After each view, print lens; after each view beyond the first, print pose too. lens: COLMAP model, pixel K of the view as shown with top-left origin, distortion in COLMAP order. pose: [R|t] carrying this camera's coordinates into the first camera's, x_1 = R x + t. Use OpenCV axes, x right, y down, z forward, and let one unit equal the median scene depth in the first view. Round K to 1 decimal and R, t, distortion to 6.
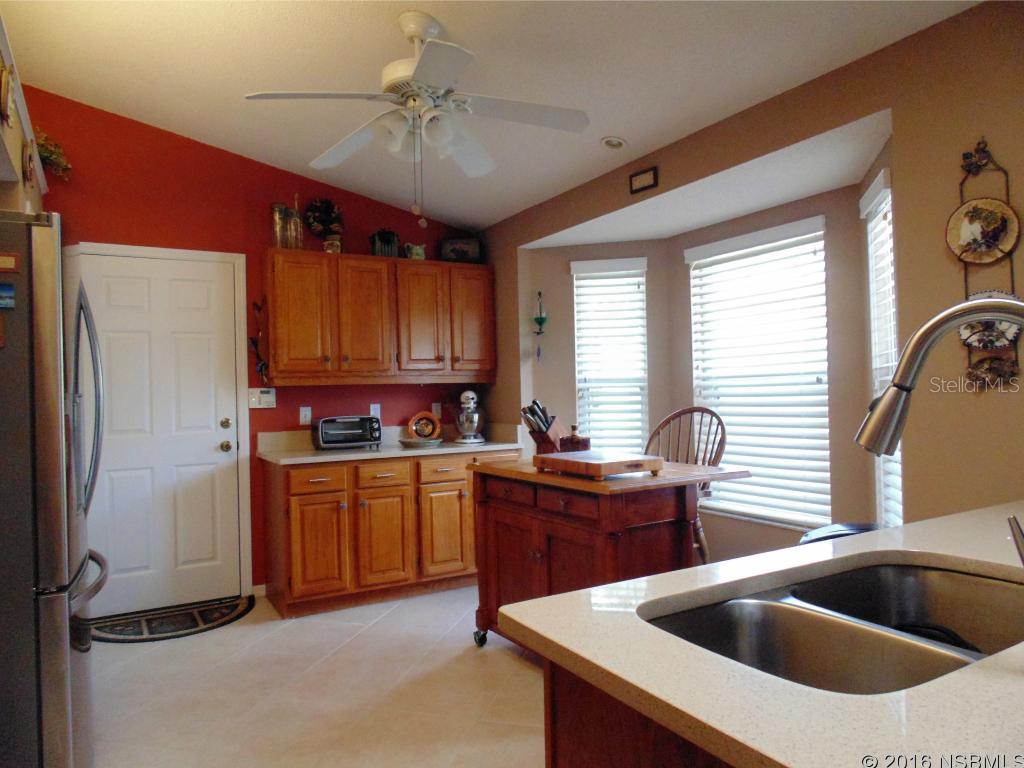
lens RADIAL K [[675.2, 0, 514.6], [0, 675.2, 380.0], [0, 0, 1]] dist [-0.008592, -0.004990]
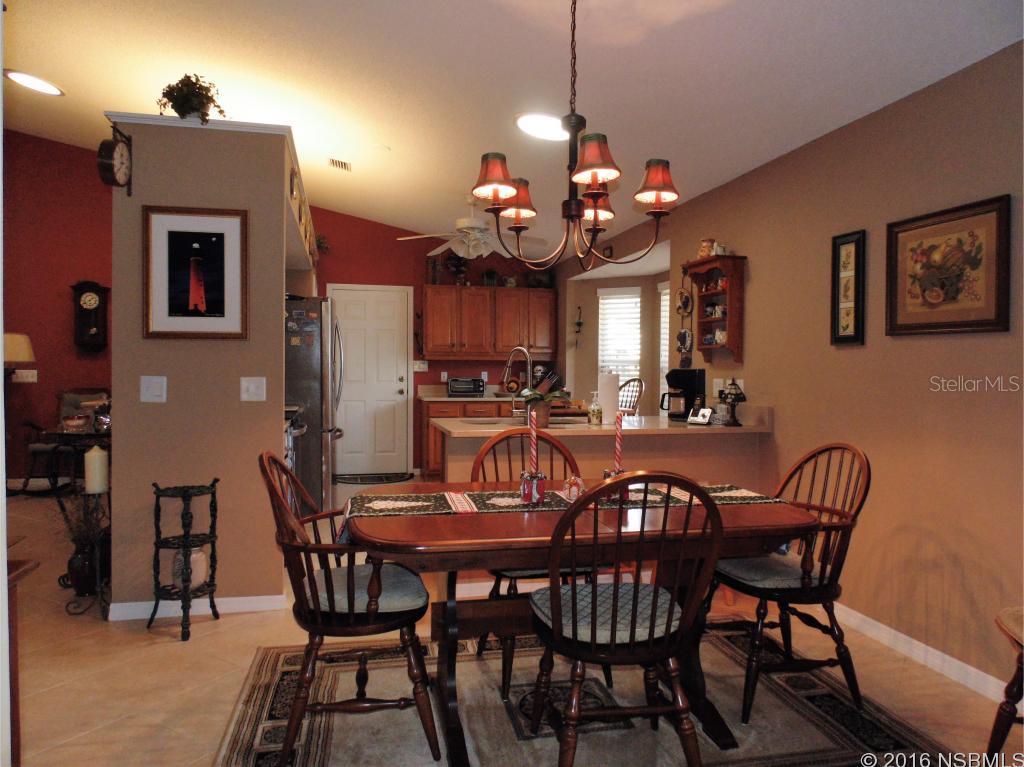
lens RADIAL K [[675.2, 0, 514.6], [0, 675.2, 379.5], [0, 0, 1]] dist [-0.008592, -0.004990]
pose [[0.955246, 0.036168, -0.293593, 0.395565], [-0.027082, 0.999022, 0.034956, -0.007270], [0.294570, -0.025440, 0.955291, -0.651283]]
